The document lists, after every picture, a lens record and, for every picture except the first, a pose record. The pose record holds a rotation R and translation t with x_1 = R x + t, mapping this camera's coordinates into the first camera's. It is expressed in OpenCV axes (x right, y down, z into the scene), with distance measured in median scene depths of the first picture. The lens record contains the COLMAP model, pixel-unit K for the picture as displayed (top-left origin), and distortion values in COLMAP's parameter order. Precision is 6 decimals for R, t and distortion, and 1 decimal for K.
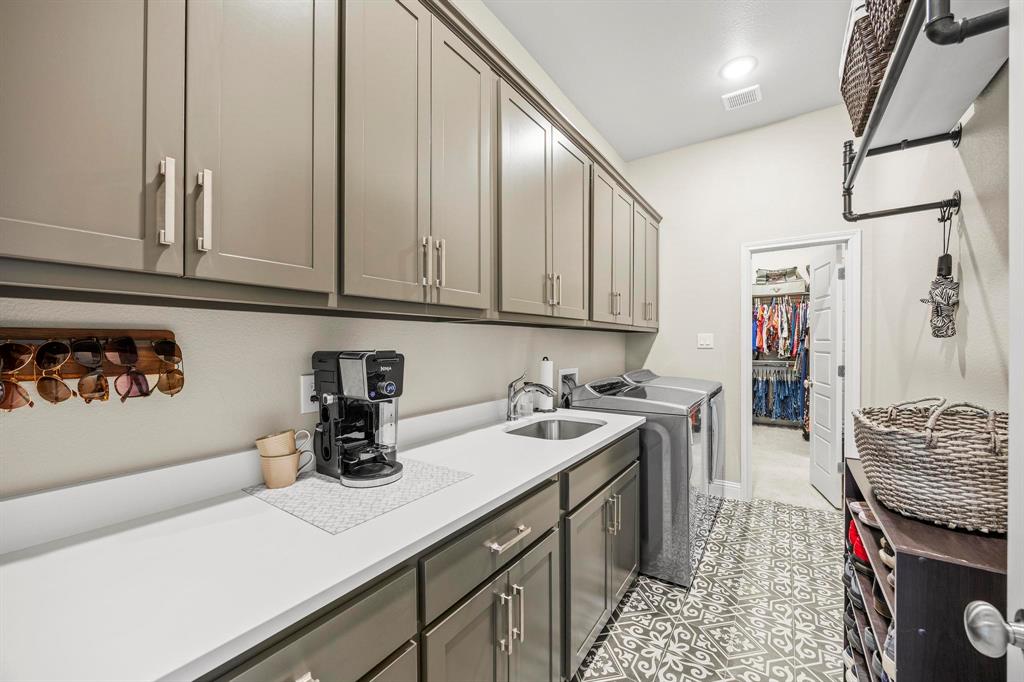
lens RADIAL K [[389.6, 0, 512.6], [0, 389.6, 336.5], [0, 0, 1]] dist [-0.000131, 0.000016]
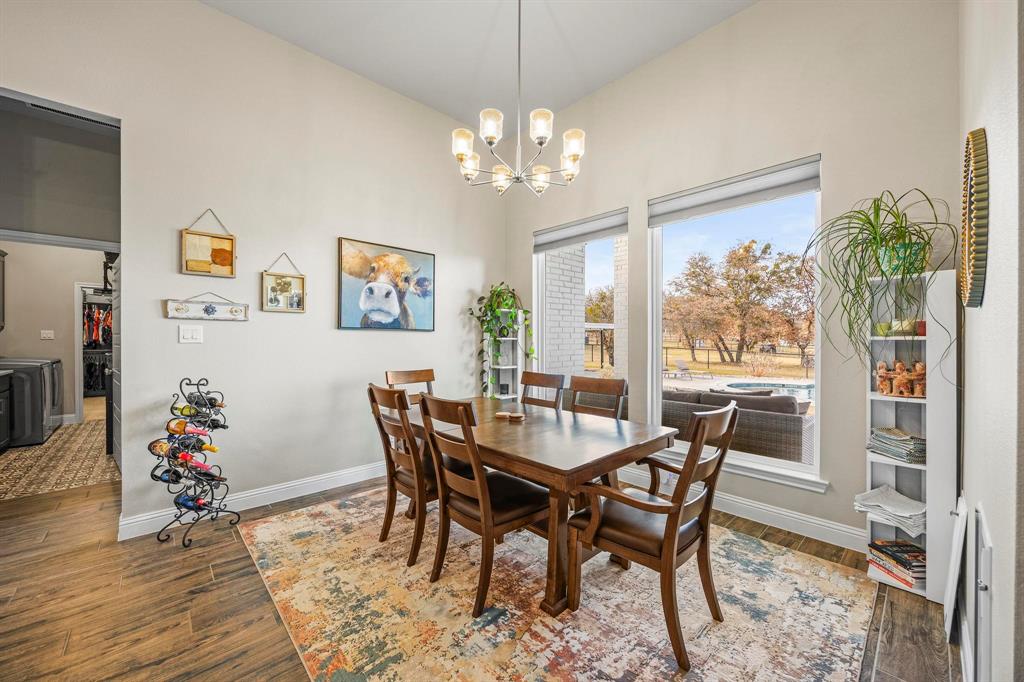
lens RADIAL K [[389.6, 0, 512.6], [0, 389.6, 336.5], [0, 0, 1]] dist [-0.000131, 0.000016]
pose [[0.209386, 0.002200, 0.977831, -0.417542], [-0.007883, 0.999969, -0.000561, 0.003408], [-0.977801, -0.007590, 0.209396, -0.751569]]
